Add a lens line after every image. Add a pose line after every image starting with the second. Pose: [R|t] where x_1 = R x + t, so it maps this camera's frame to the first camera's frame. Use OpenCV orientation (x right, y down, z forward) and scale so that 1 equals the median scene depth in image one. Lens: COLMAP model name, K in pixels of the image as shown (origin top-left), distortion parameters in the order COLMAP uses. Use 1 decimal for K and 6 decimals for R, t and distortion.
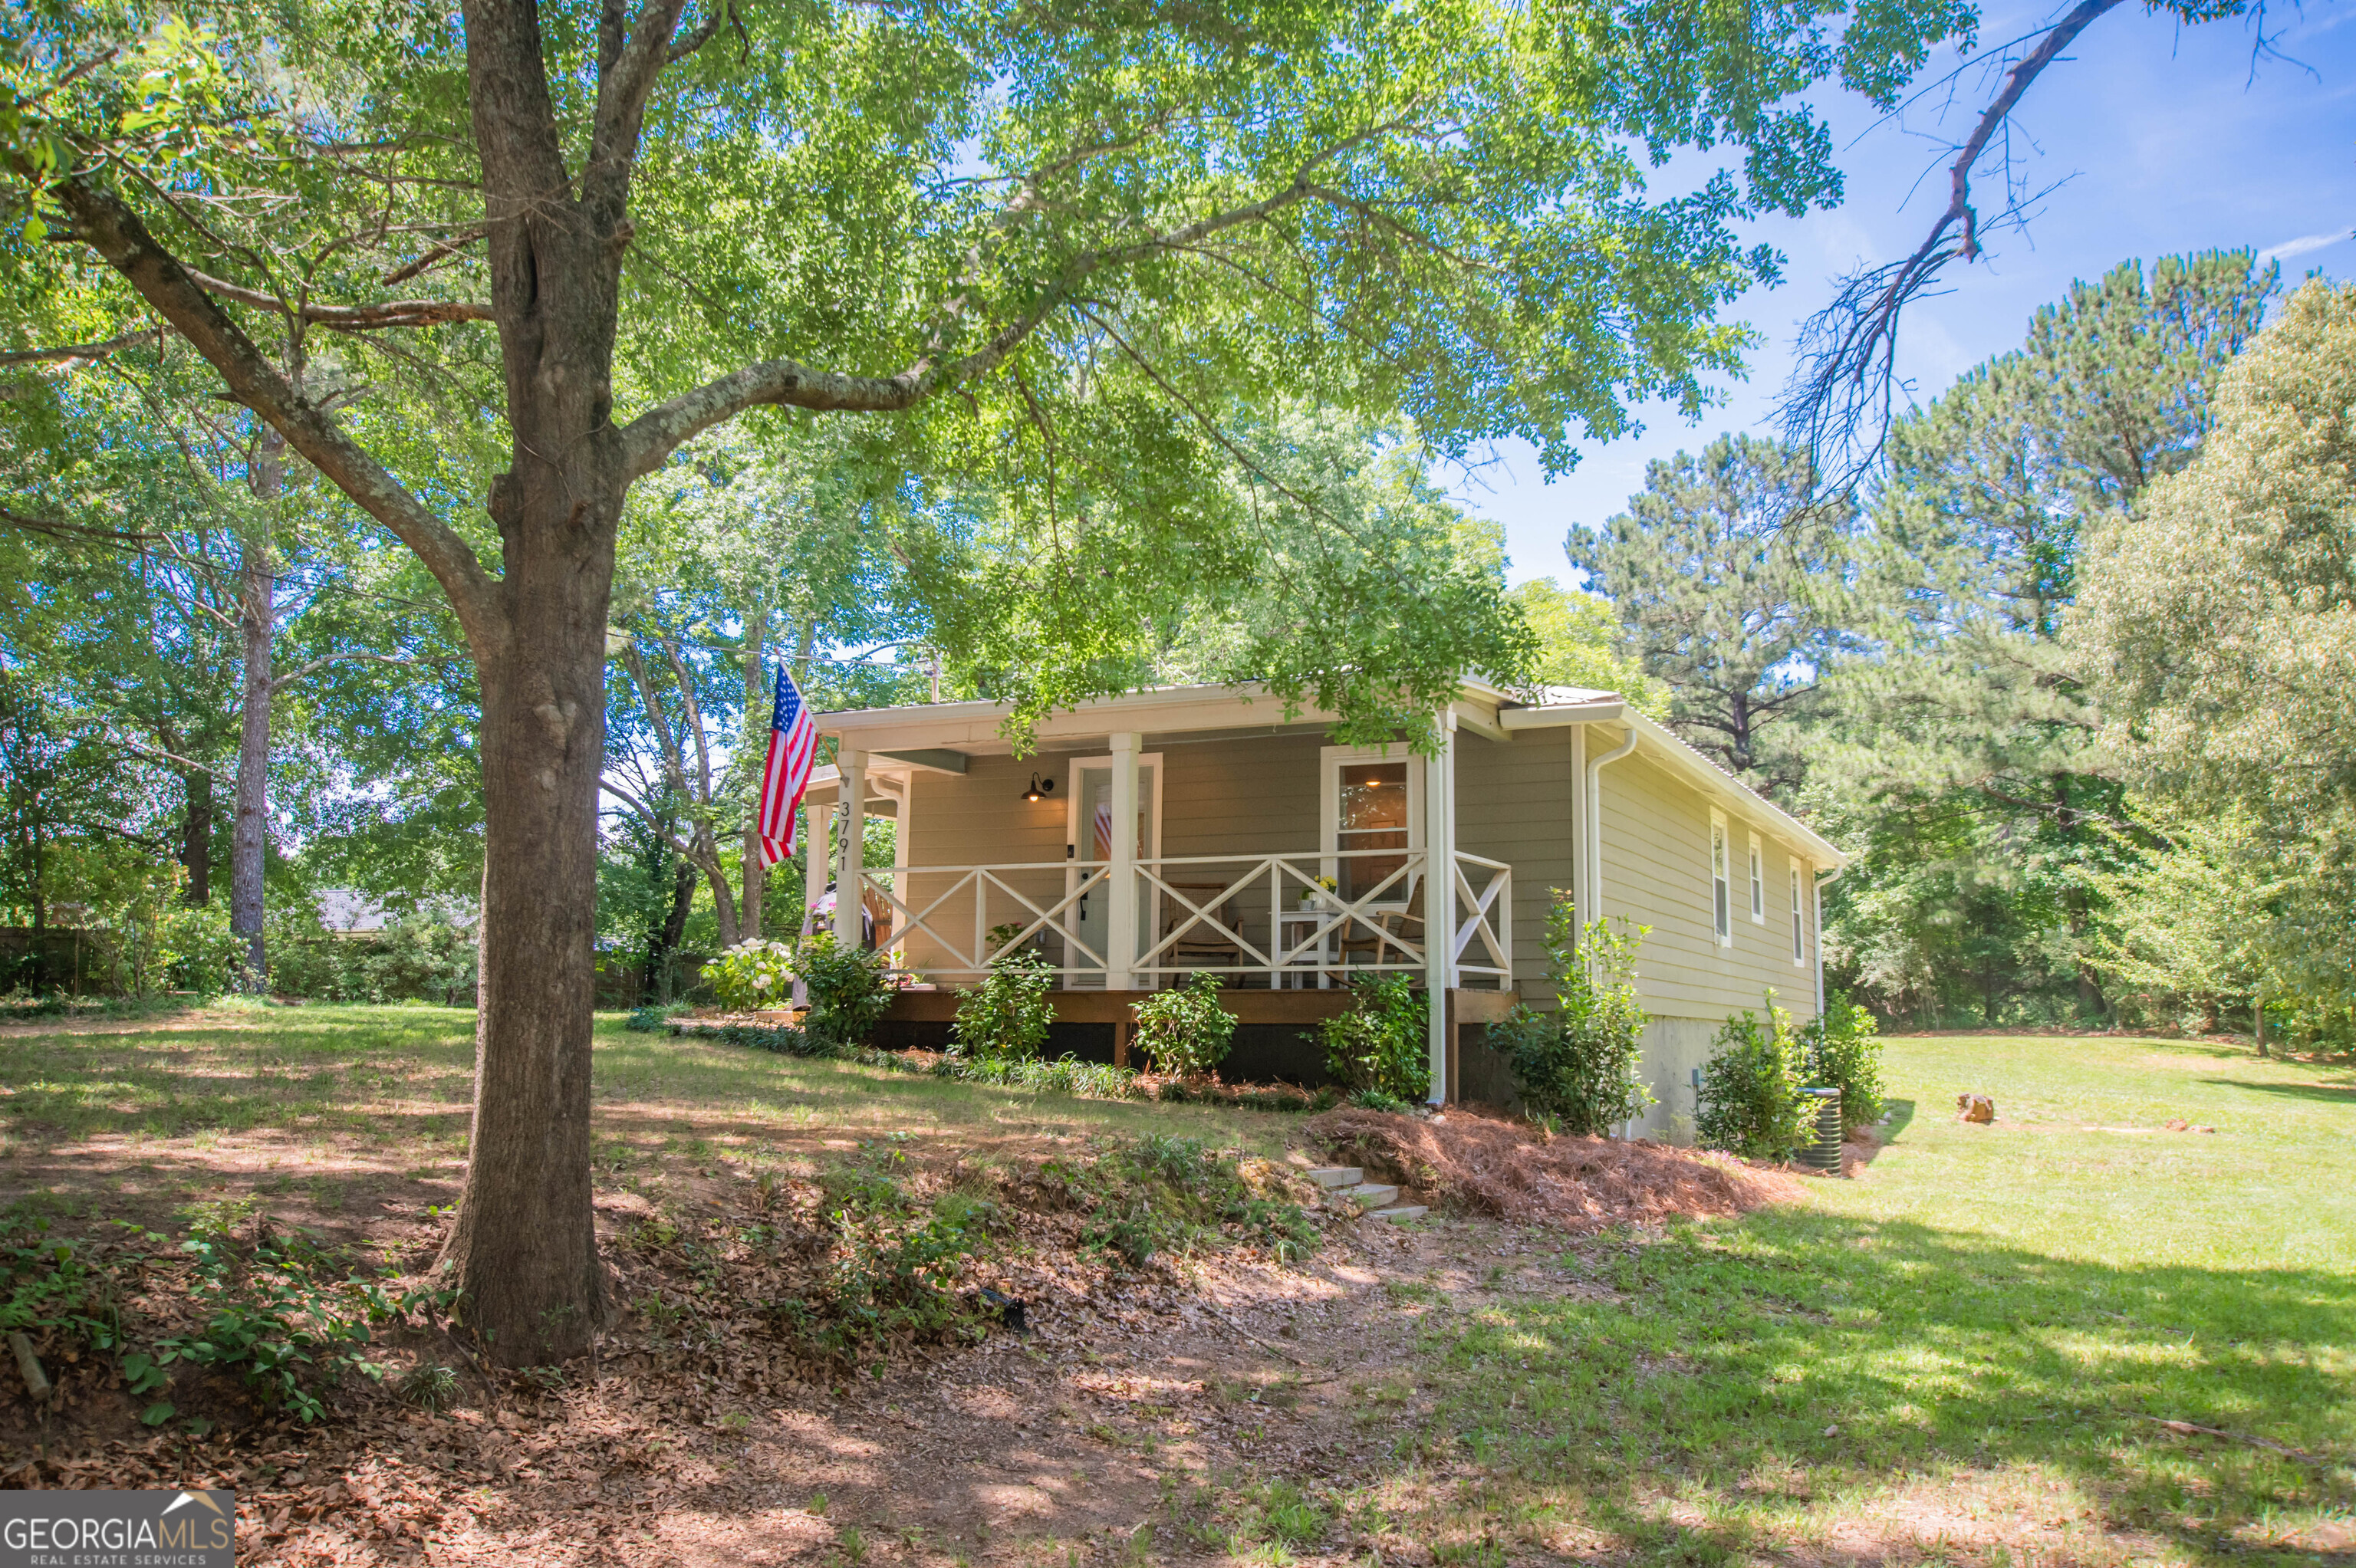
lens RADIAL K [[1909.5, 0, 1178.0], [0, 1909.5, 784.0], [0, 0, 1]] dist [-0.011141, 0.044350]
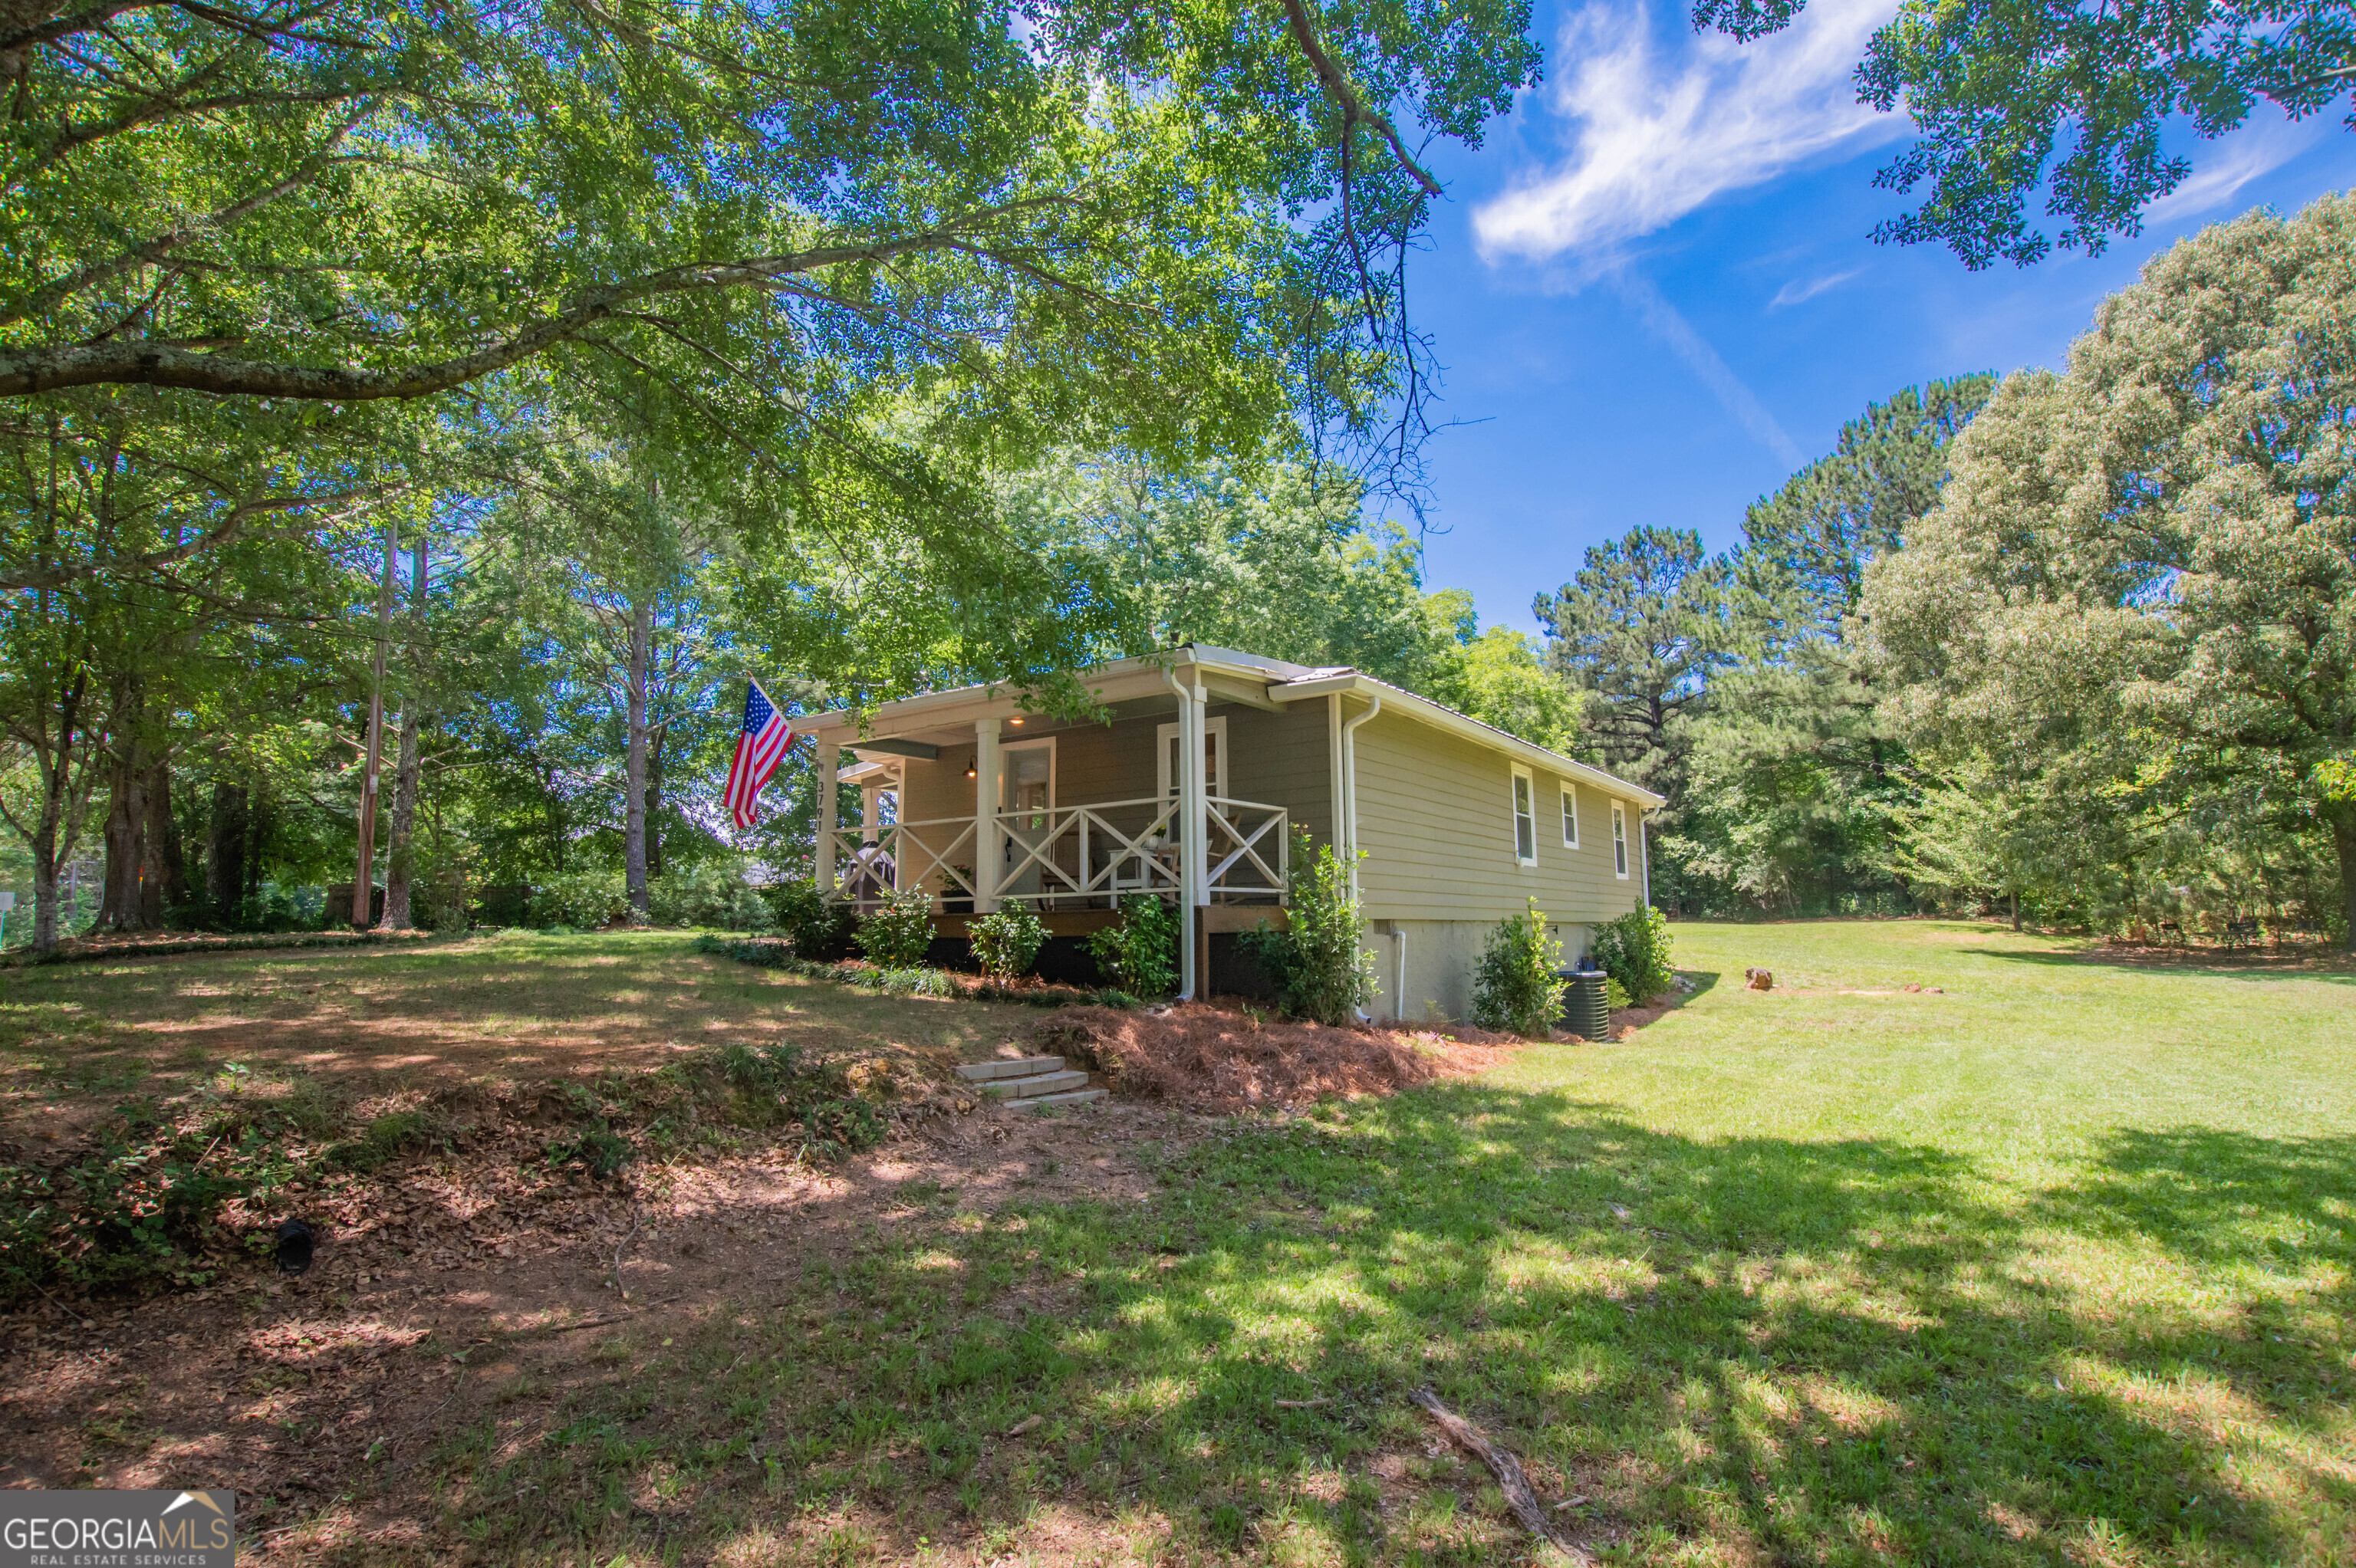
lens RADIAL K [[1145.9, 0, 1189.4], [0, 1145.9, 789.1], [0, 0, 1]] dist [-0.029214, 0.004084]
pose [[0.988938, -0.040917, -0.142577, 0.112258], [0.041708, 0.999127, 0.002568, 0.012732], [0.142347, -0.008486, 0.989780, 0.115049]]
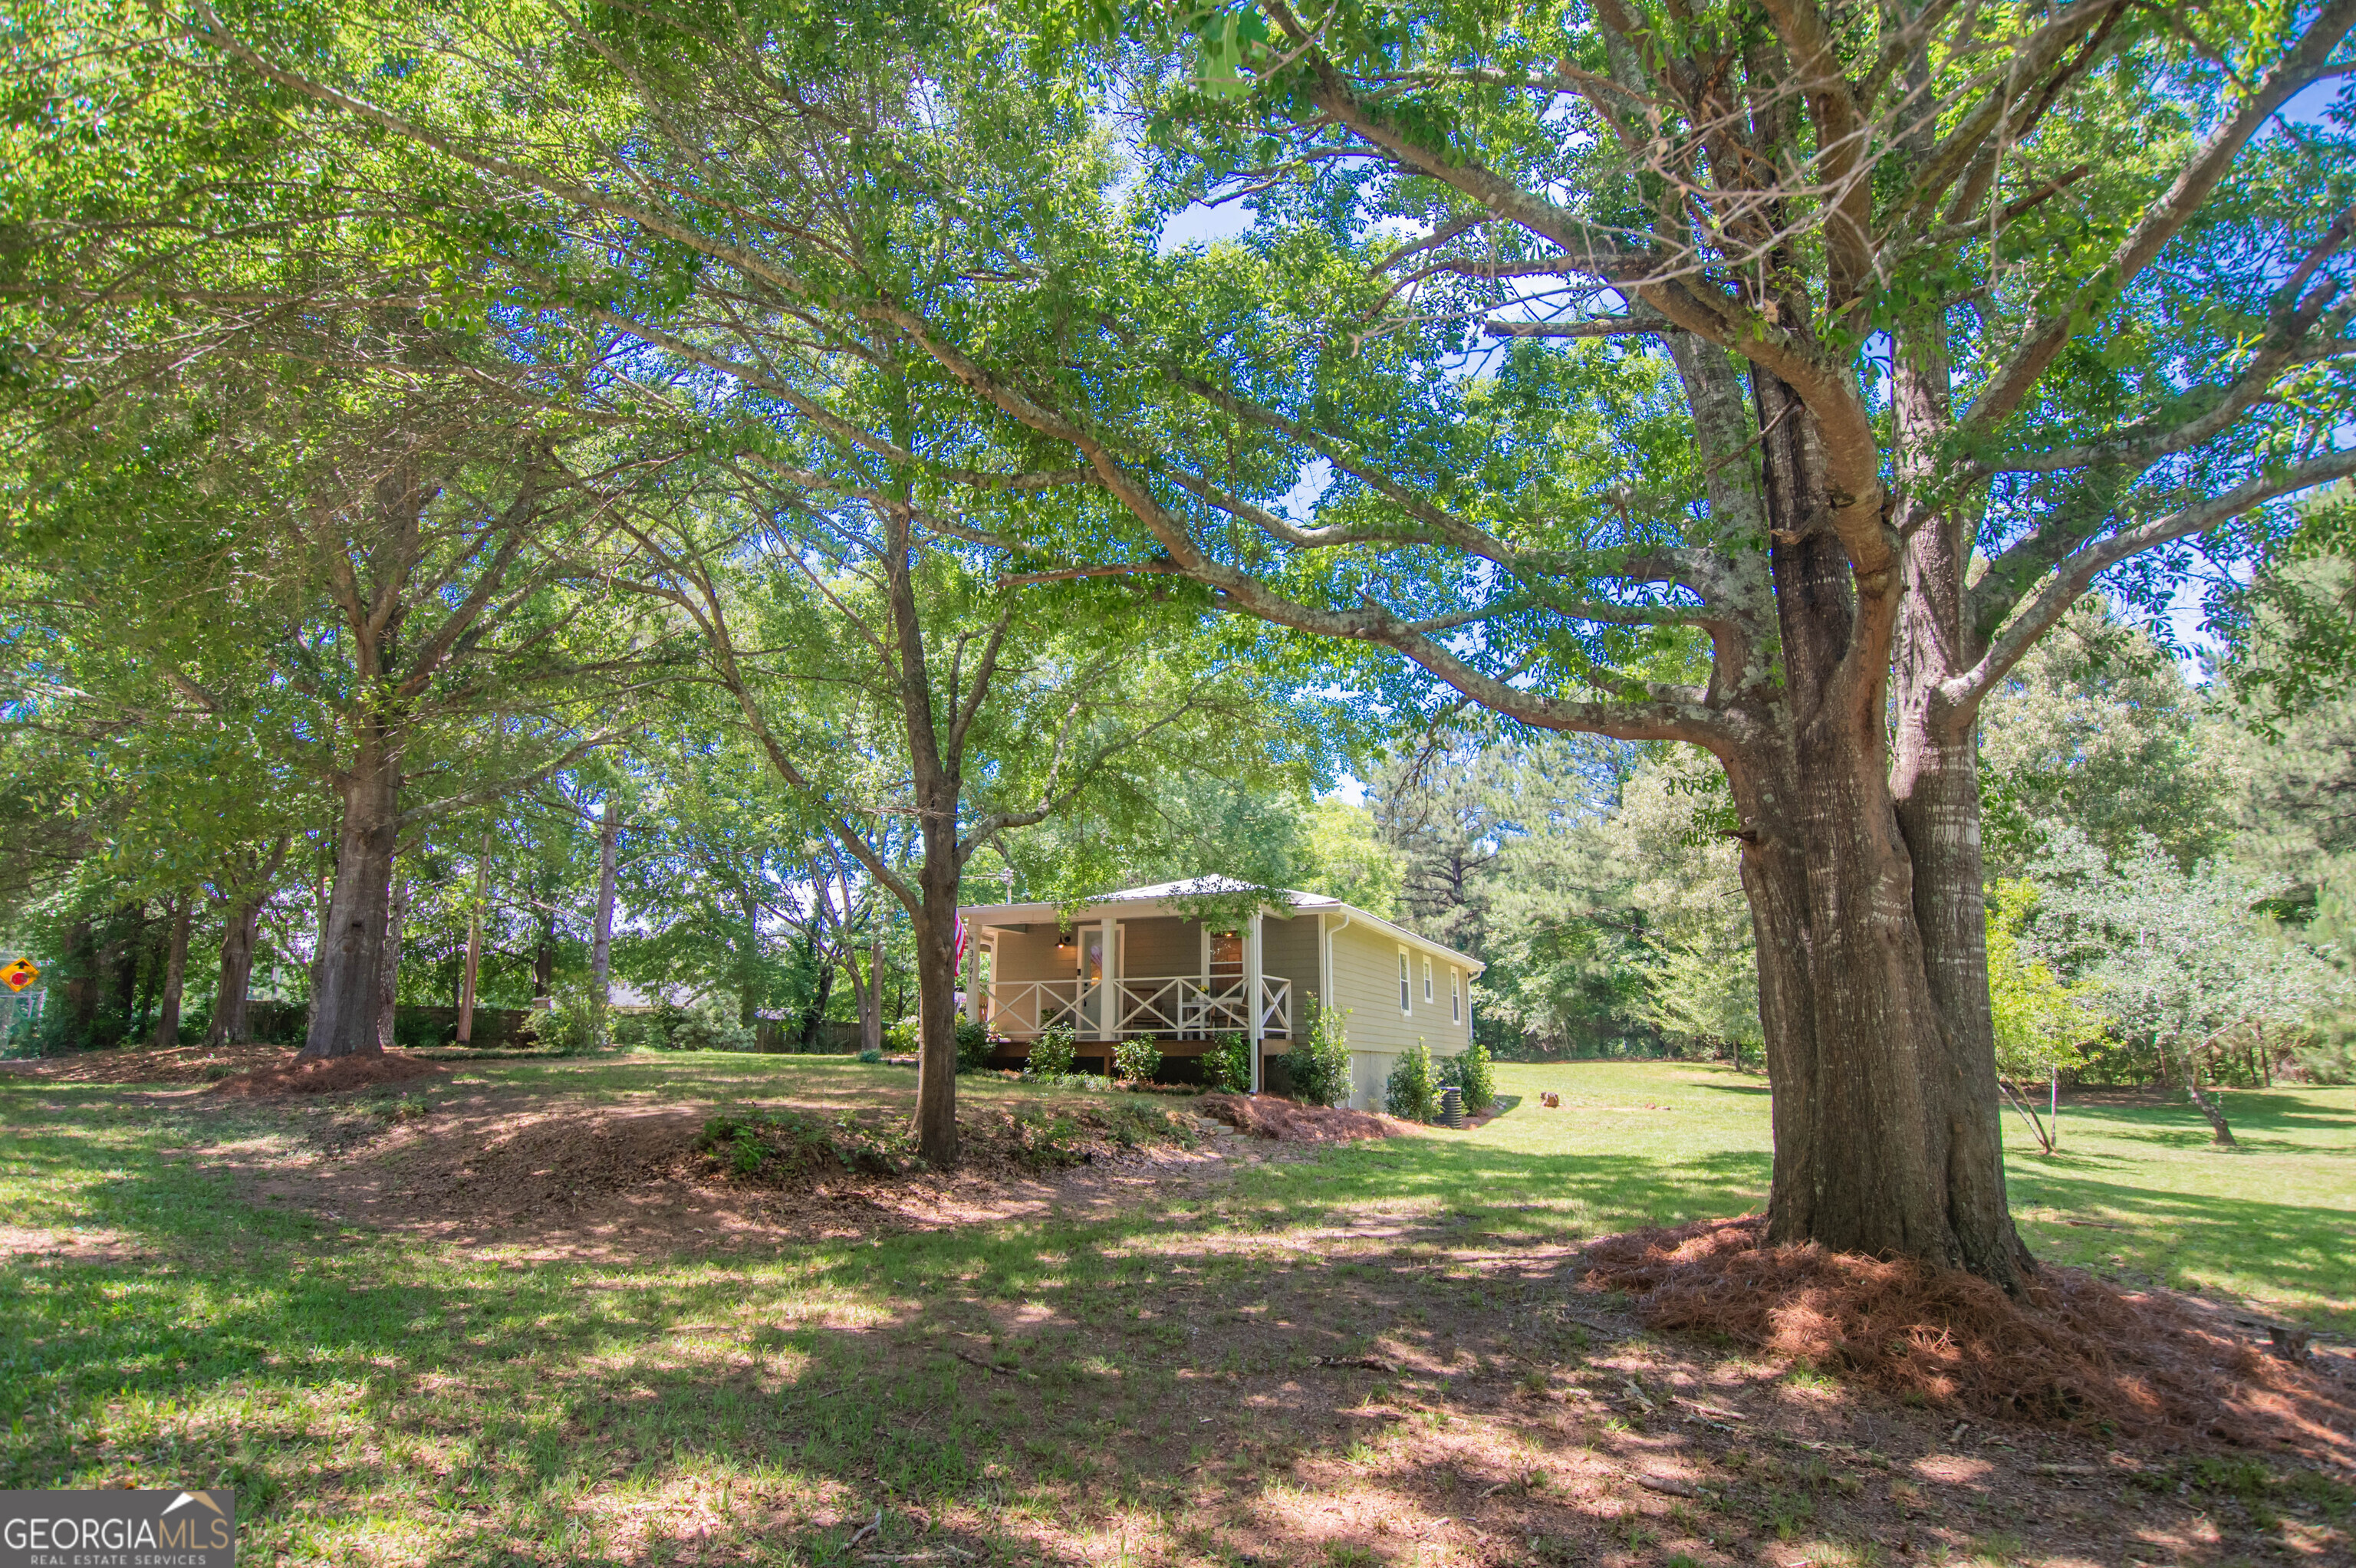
lens RADIAL K [[1287.2, 0, 1182.8], [0, 1287.2, 783.8], [0, 0, 1]] dist [-0.035373, 0.000242]
pose [[0.998507, 0.002335, 0.054568, -0.012120], [0.002545, 0.996012, -0.089187, -0.023986], [-0.054559, 0.089193, 0.994519, -0.220390]]
